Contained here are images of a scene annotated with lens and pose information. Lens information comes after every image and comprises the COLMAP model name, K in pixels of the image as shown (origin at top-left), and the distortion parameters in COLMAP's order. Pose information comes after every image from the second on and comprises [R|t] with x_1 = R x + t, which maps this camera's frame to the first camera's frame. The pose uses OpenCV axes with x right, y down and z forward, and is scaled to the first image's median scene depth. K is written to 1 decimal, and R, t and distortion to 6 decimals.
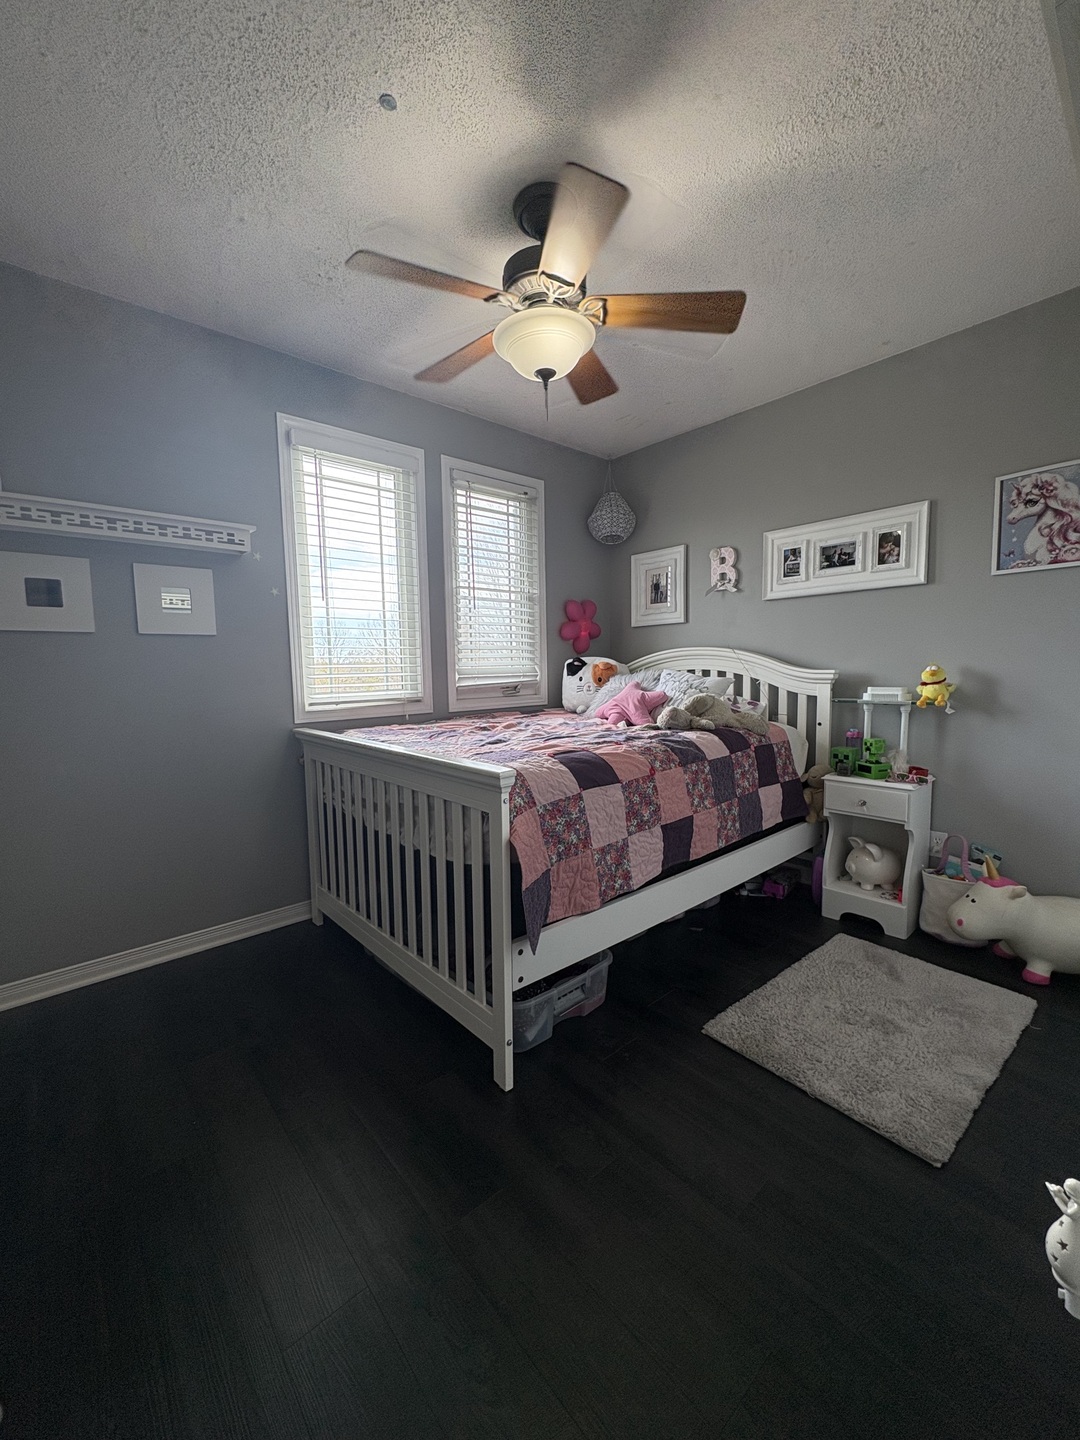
lens RADIAL K [[574.9, 0, 544.1], [0, 574.9, 719.3], [0, 0, 1]] dist [-0.003732, 0.000023]
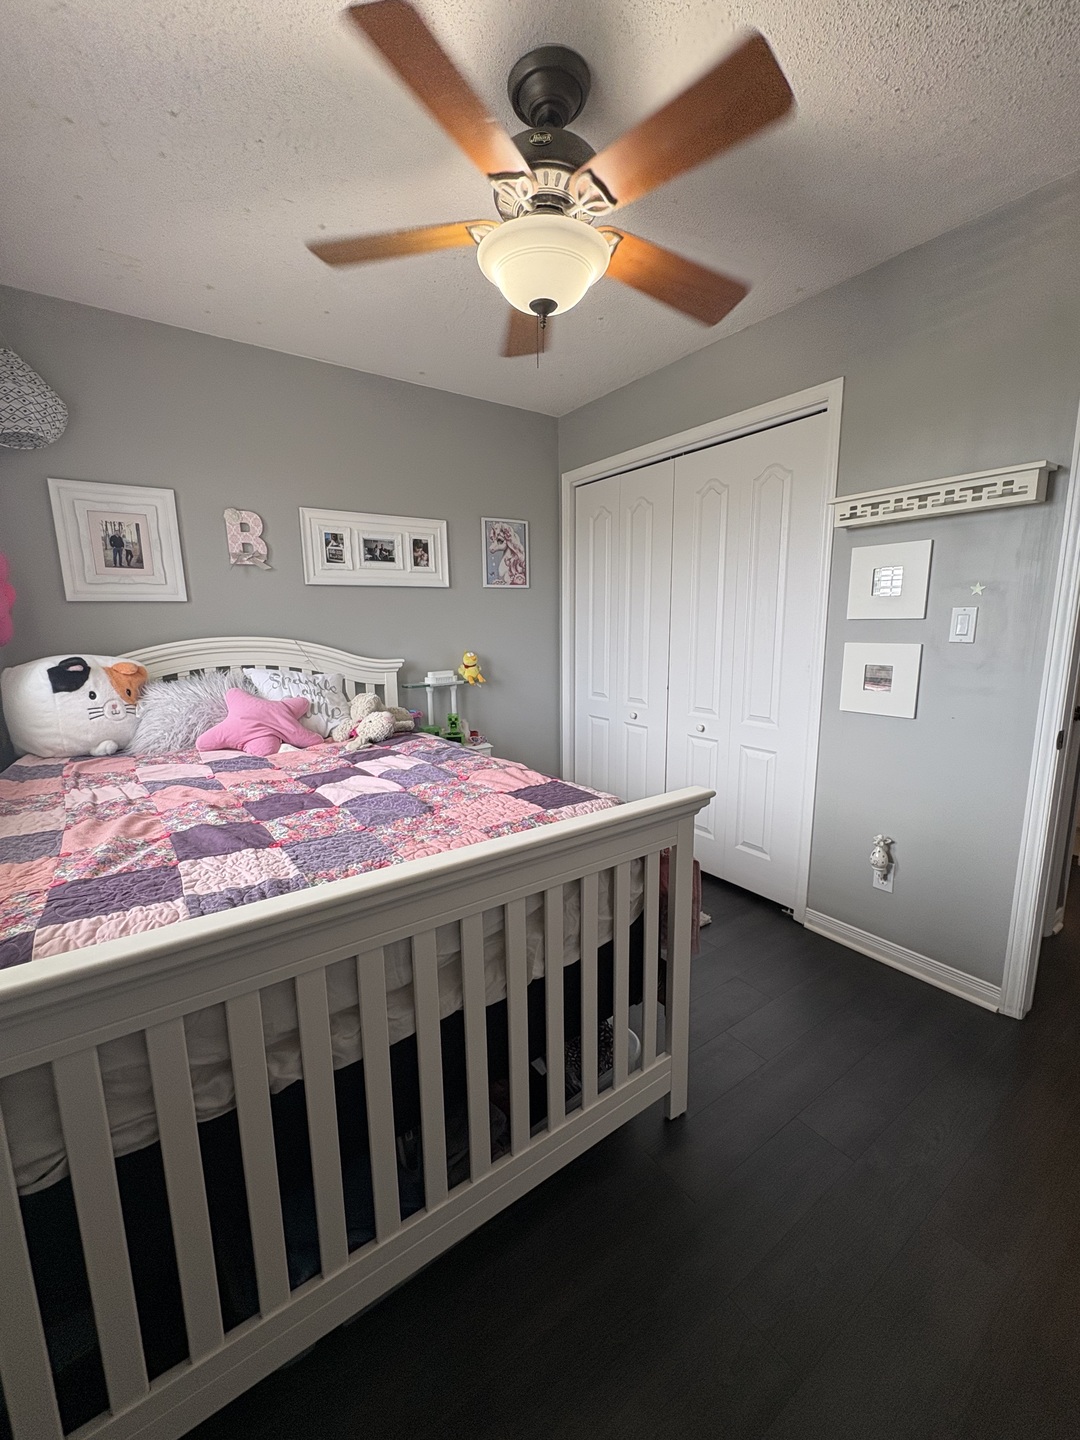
lens RADIAL K [[574.9, 0, 544.2], [0, 574.9, 717.8], [0, 0, 1]] dist [-0.003732, 0.000023]
pose [[0.101209, -0.151100, 0.983324, -0.549227], [0.102079, 0.984760, 0.140814, -0.101247], [-0.989614, 0.086125, 0.115091, 0.612115]]
